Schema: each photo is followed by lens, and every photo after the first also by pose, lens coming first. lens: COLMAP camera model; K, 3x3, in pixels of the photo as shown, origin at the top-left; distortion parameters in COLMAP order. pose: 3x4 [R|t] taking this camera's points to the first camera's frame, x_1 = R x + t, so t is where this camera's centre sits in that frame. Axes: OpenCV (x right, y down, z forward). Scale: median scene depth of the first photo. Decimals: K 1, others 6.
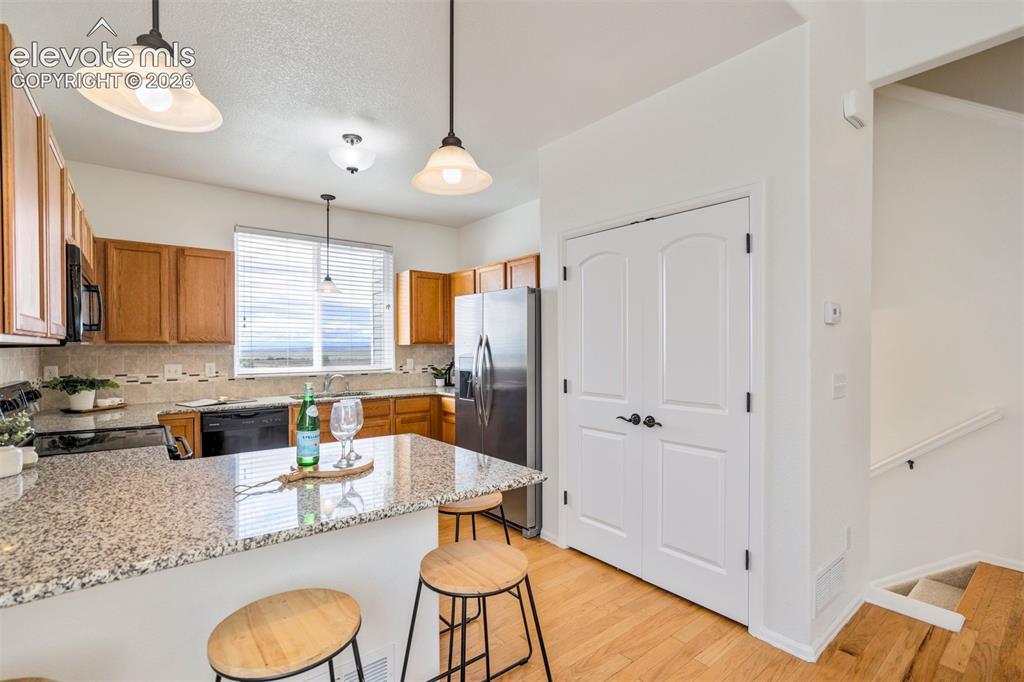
lens RADIAL K [[476.3, 0, 525.7], [0, 476.3, 348.0], [0, 0, 1]] dist [-0.026037, 0.011082]
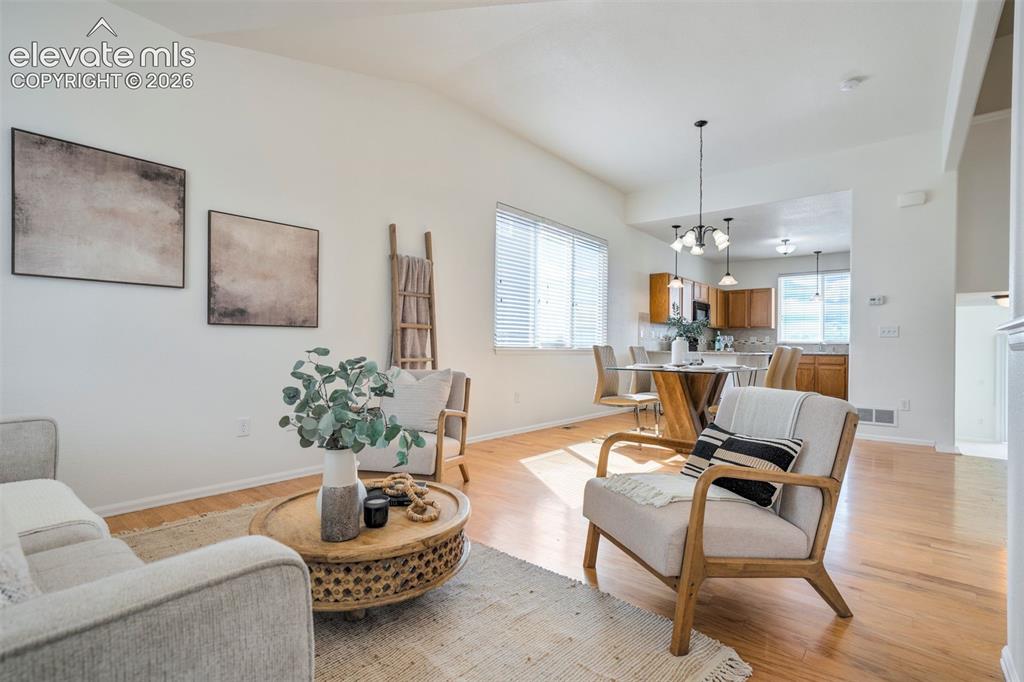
lens RADIAL K [[476.3, 0, 525.1], [0, 476.3, 343.8], [0, 0, 1]] dist [-0.026037, 0.011082]
pose [[0.205466, 0.002885, -0.978660, 1.419734], [-0.015933, 0.999873, -0.000398, 0.092328], [0.978535, 0.015674, 0.205486, -0.664639]]
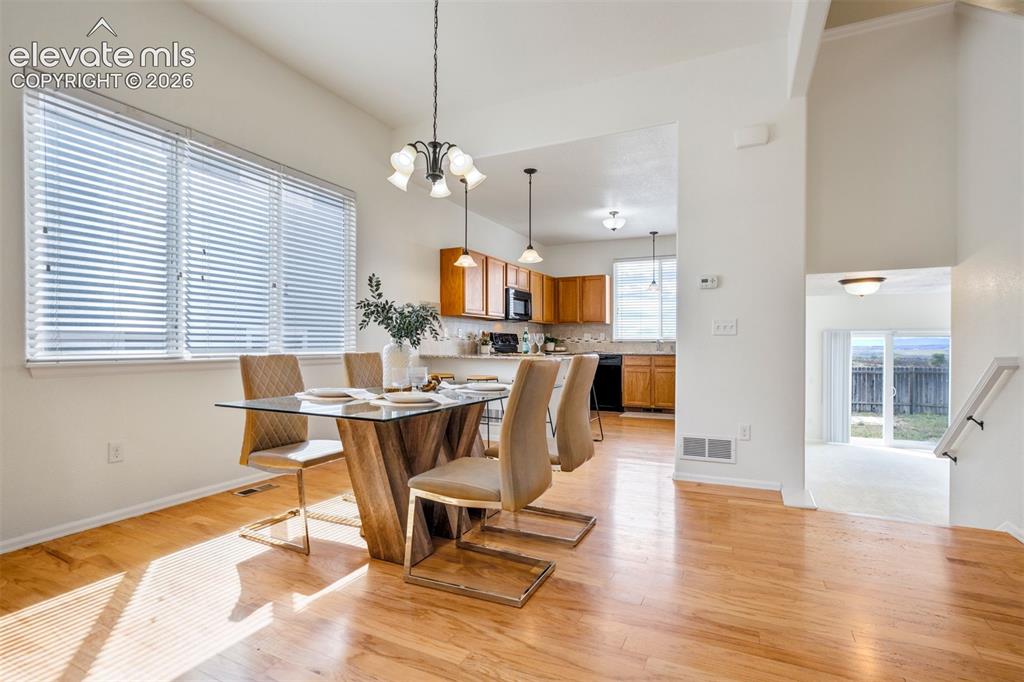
lens RADIAL K [[476.3, 0, 528.2], [0, 476.3, 344.8], [0, 0, 1]] dist [-0.026037, 0.011082]
pose [[0.445456, 0.008042, -0.895268, 0.997439], [-0.004819, 0.999967, 0.006584, 0.072315], [0.895291, 0.001382, 0.445480, -0.153562]]
